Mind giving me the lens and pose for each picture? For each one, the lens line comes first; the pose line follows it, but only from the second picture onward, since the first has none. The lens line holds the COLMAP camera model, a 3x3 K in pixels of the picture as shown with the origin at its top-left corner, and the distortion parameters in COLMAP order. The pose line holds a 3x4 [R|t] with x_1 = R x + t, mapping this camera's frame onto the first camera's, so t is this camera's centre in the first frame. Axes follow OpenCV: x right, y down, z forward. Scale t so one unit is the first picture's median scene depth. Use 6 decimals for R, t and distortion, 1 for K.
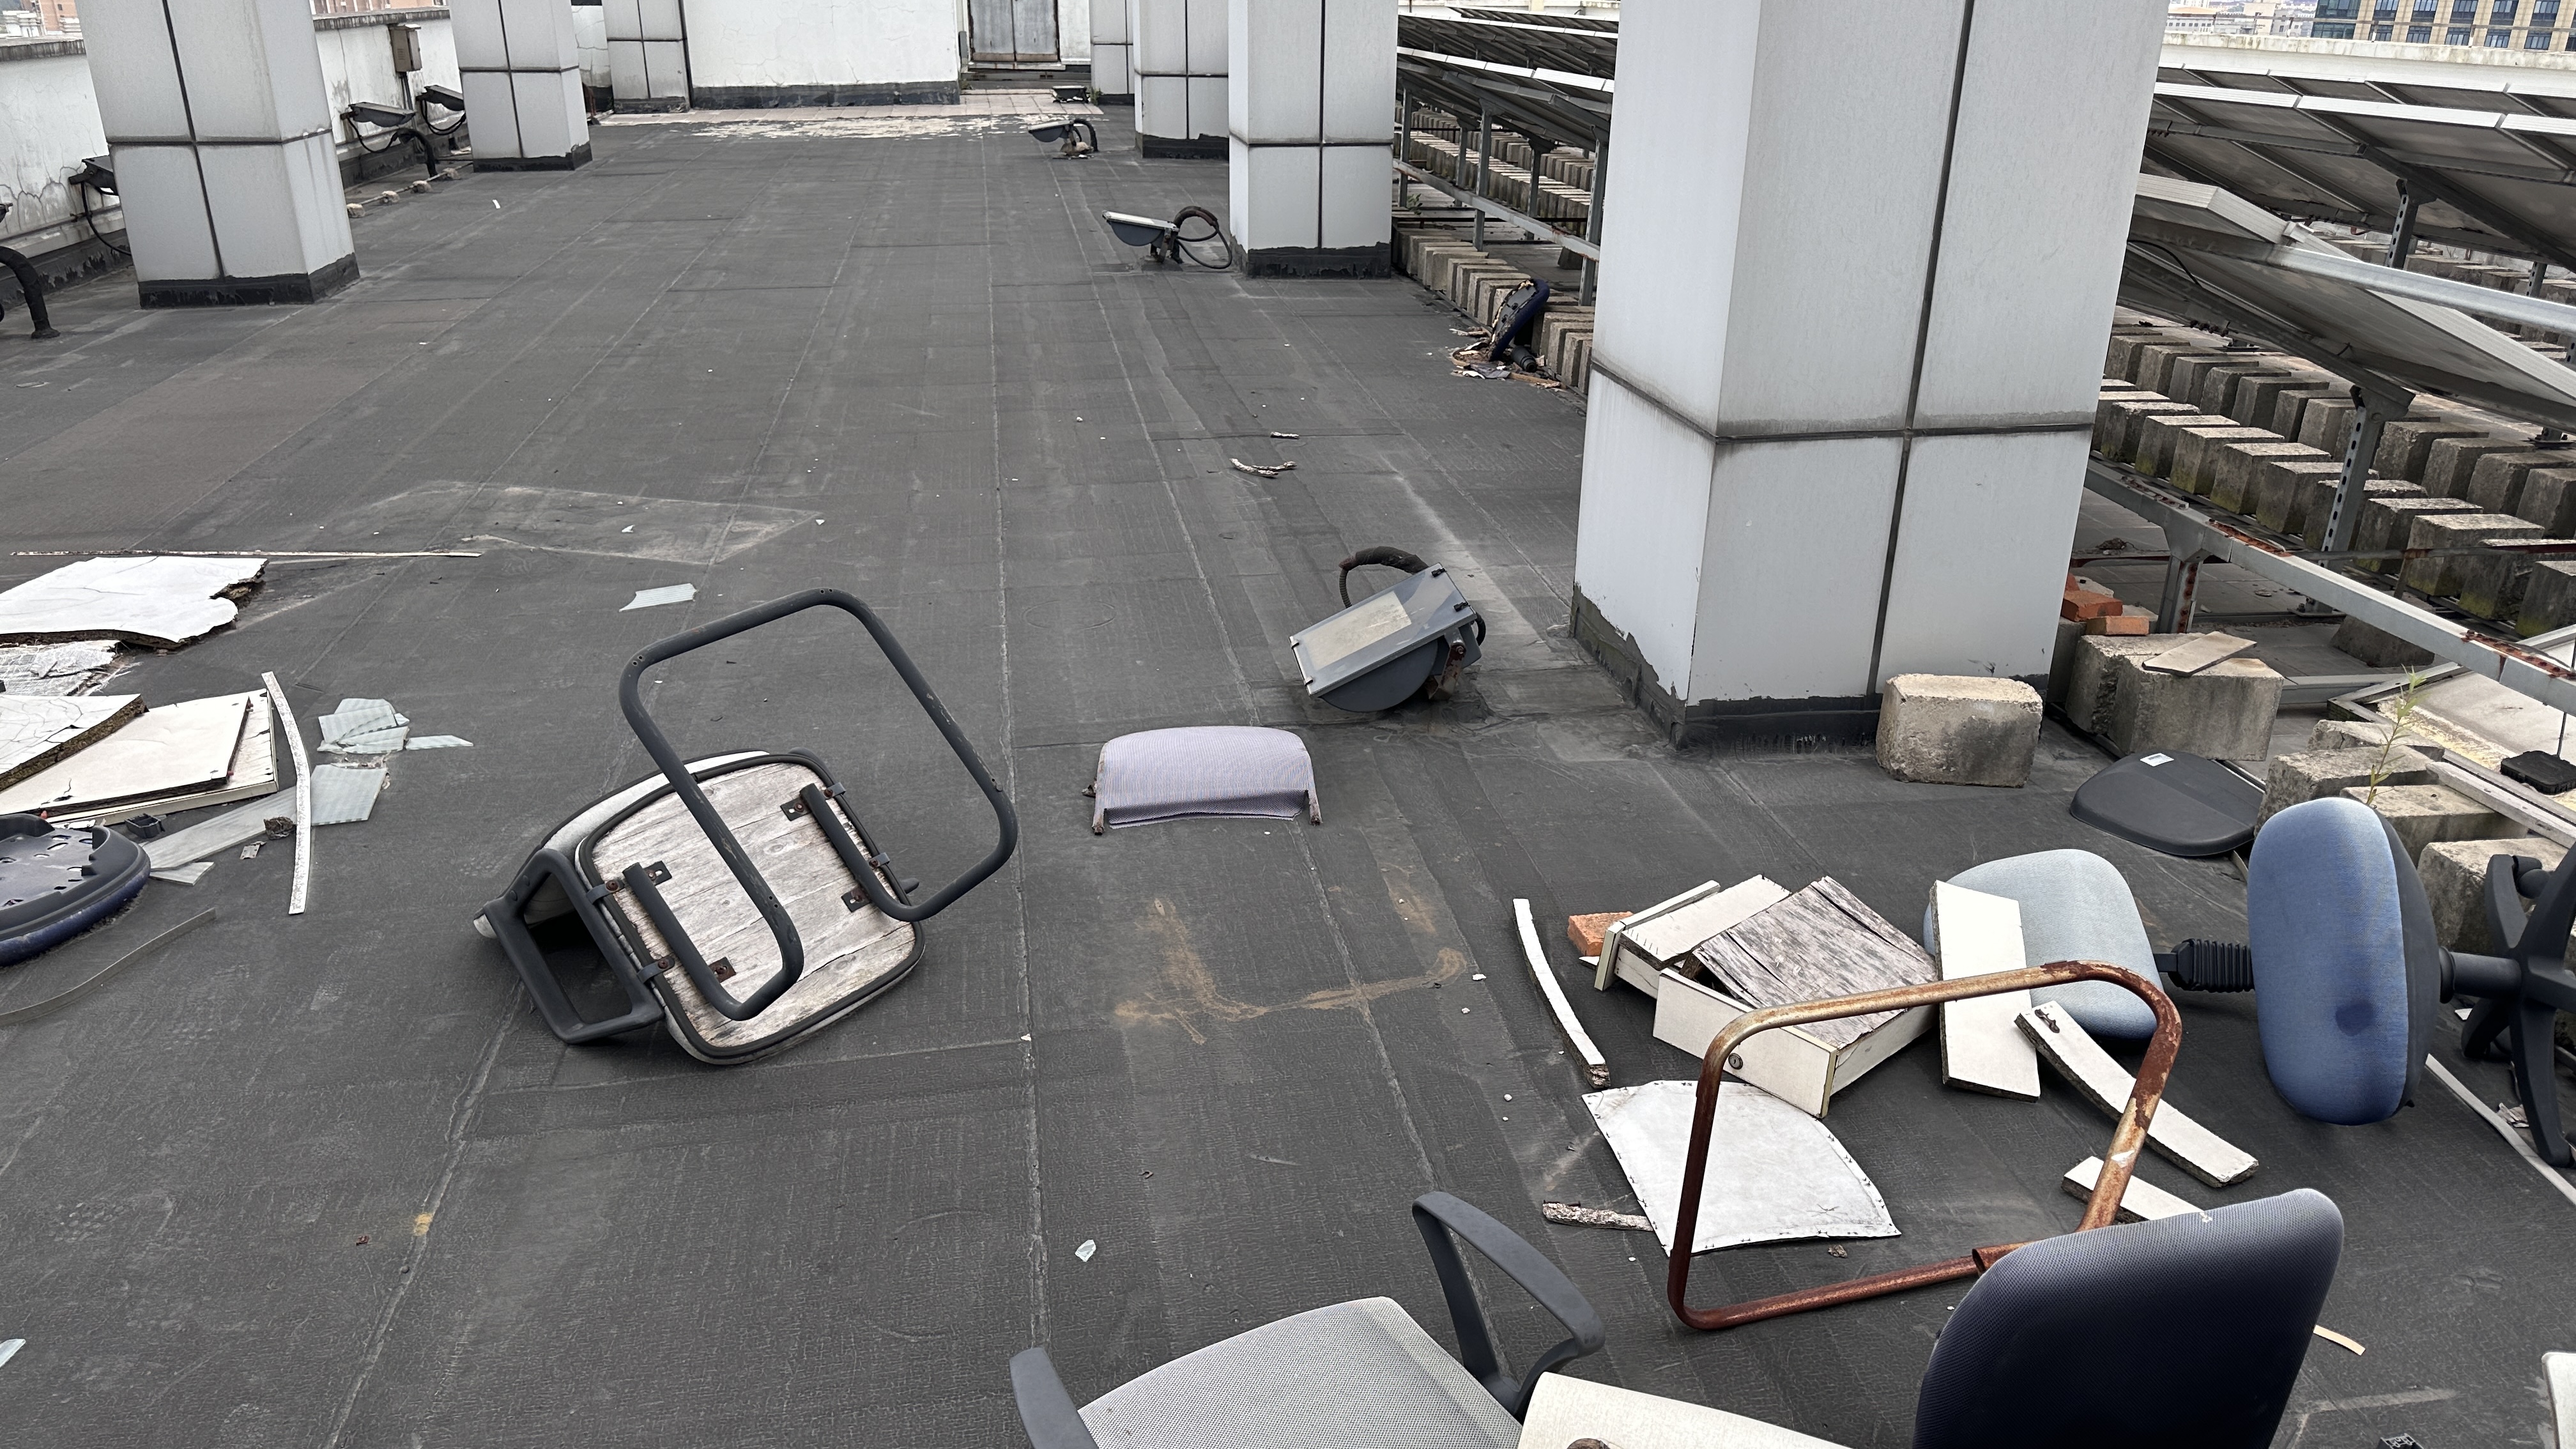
lens RADIAL K [[1789.6, 0, 1288.0], [0, 1789.6, 724.5], [0, 0, 1]] dist [0.011515, -0.018468]
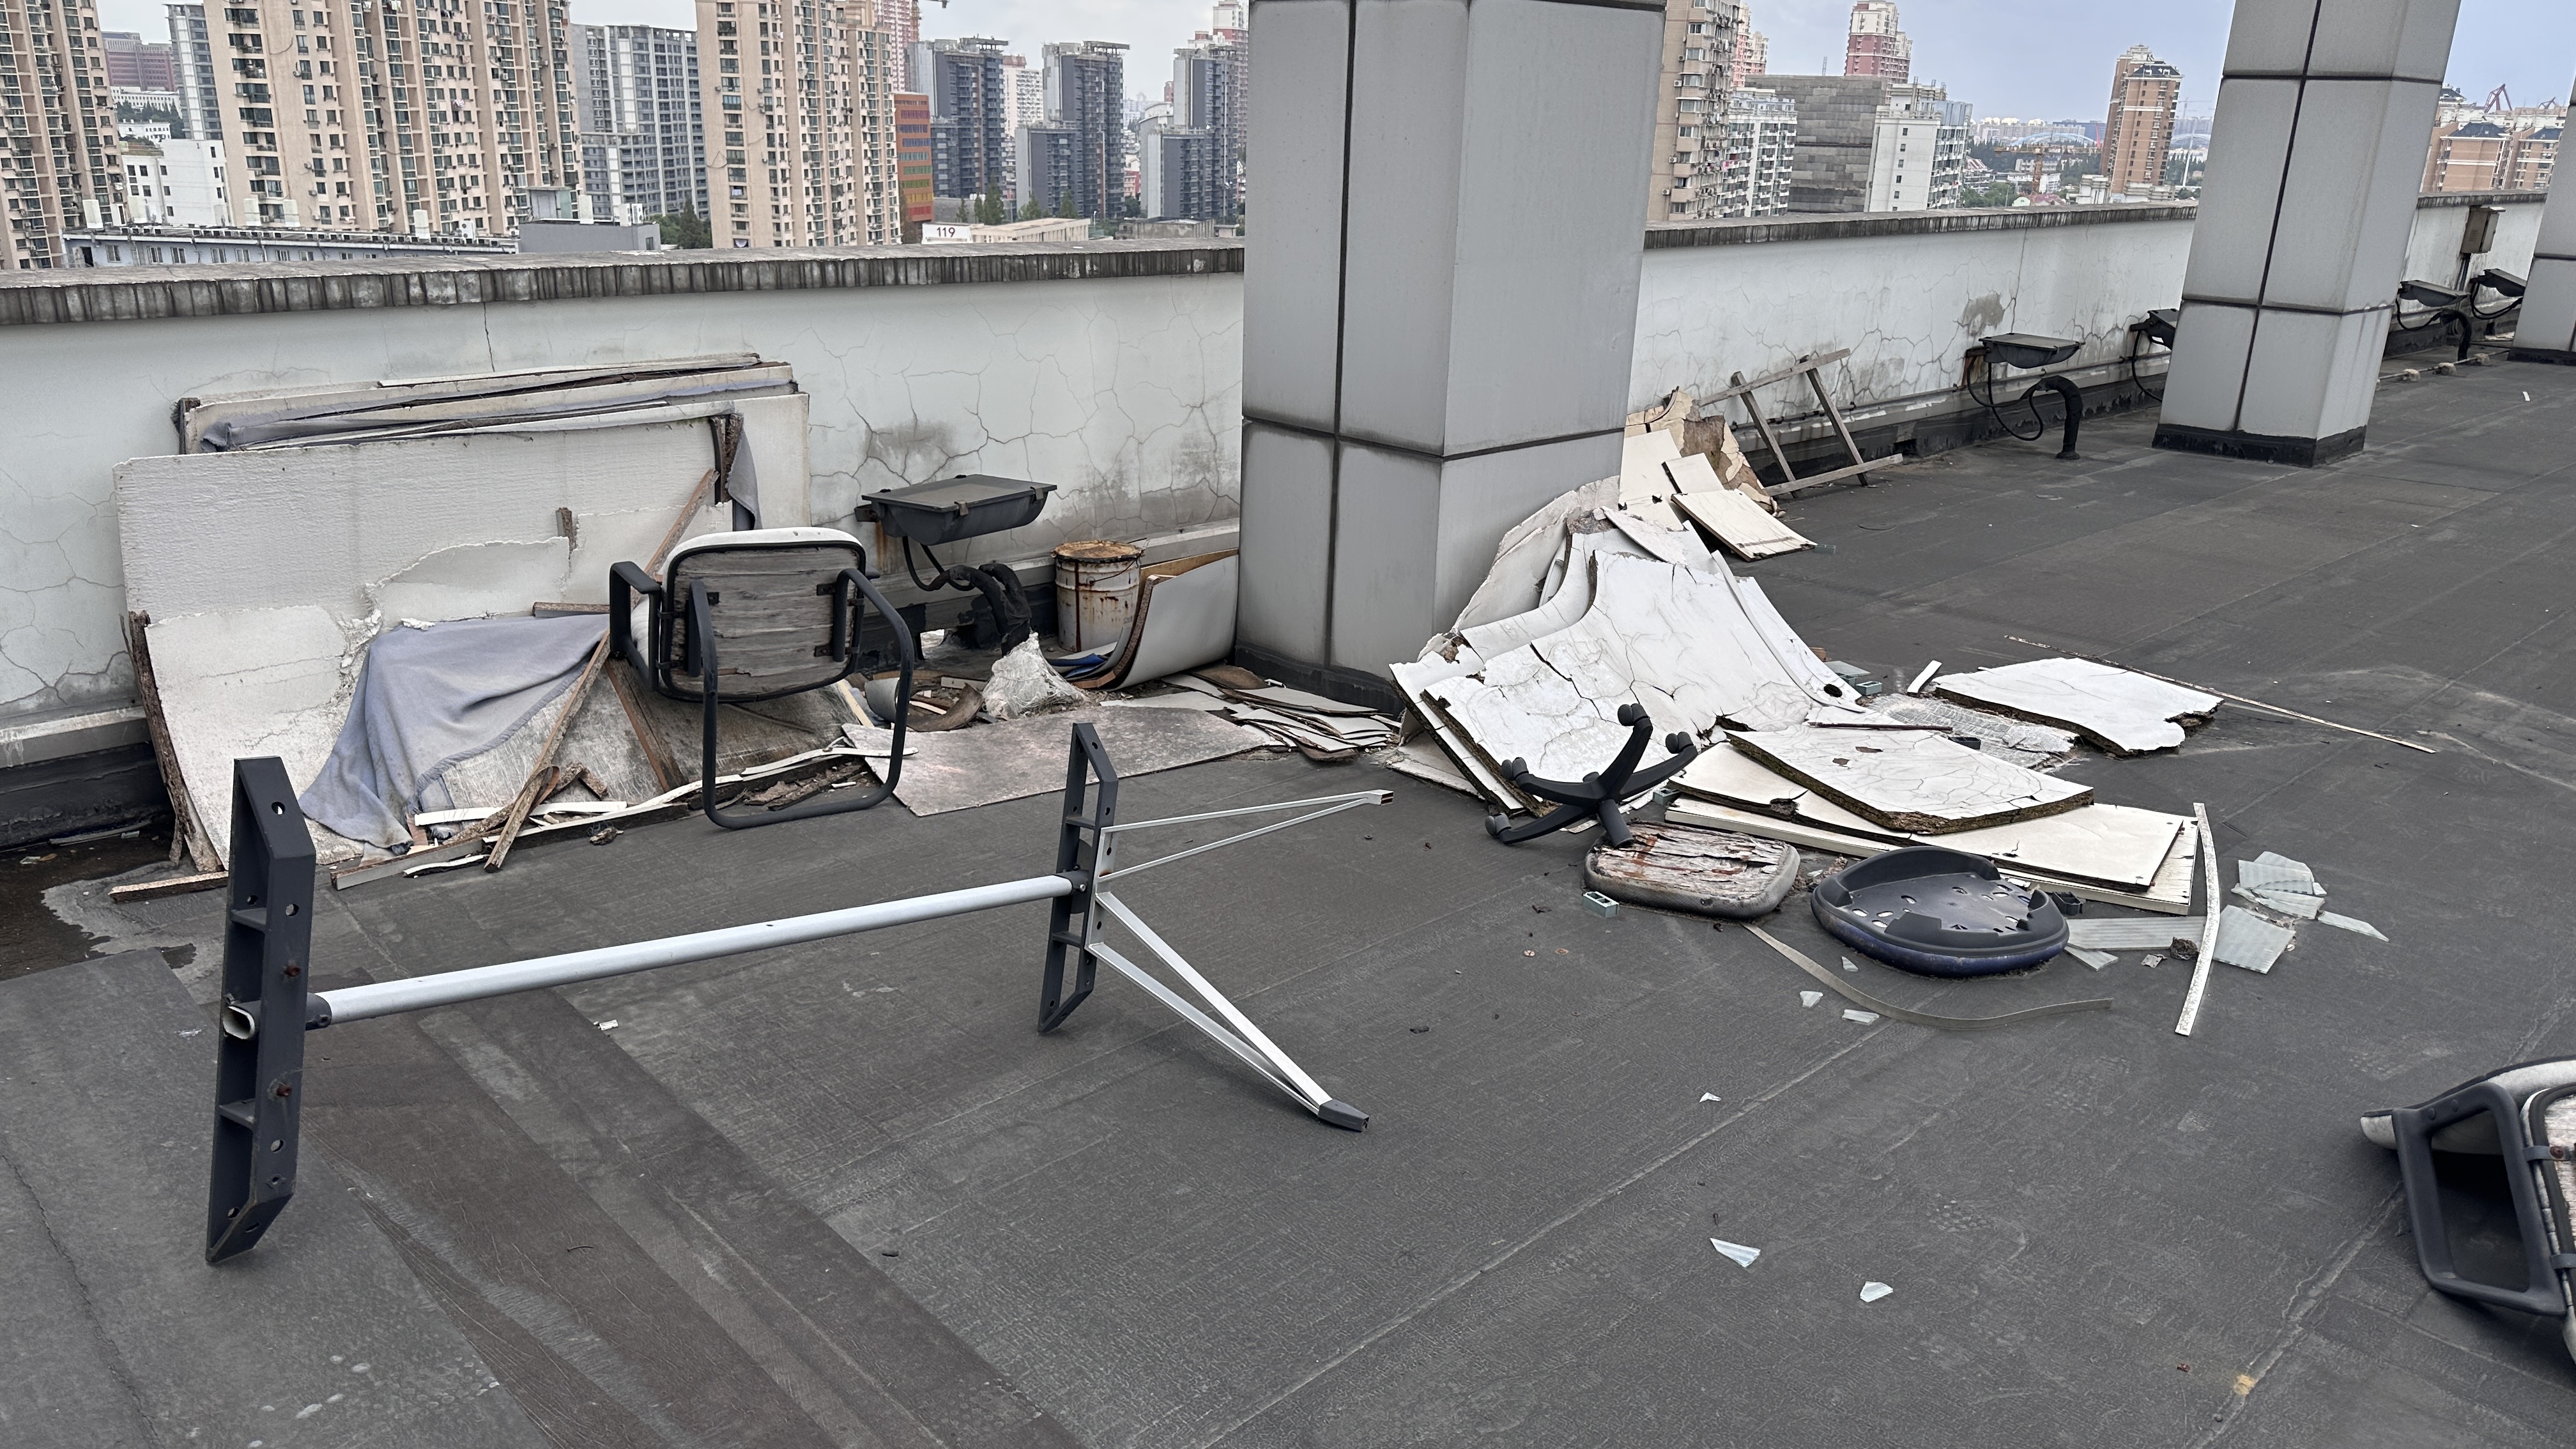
lens RADIAL K [[1789.6, 0, 1288.0], [0, 1789.6, 724.5], [0, 0, 1]] dist [0.011515, -0.018468]
pose [[0.570730, 0.271647, -0.774903, -0.085481], [-0.336011, 0.938329, 0.081458, 0.024370], [0.749242, 0.213886, 0.626809, -0.071492]]
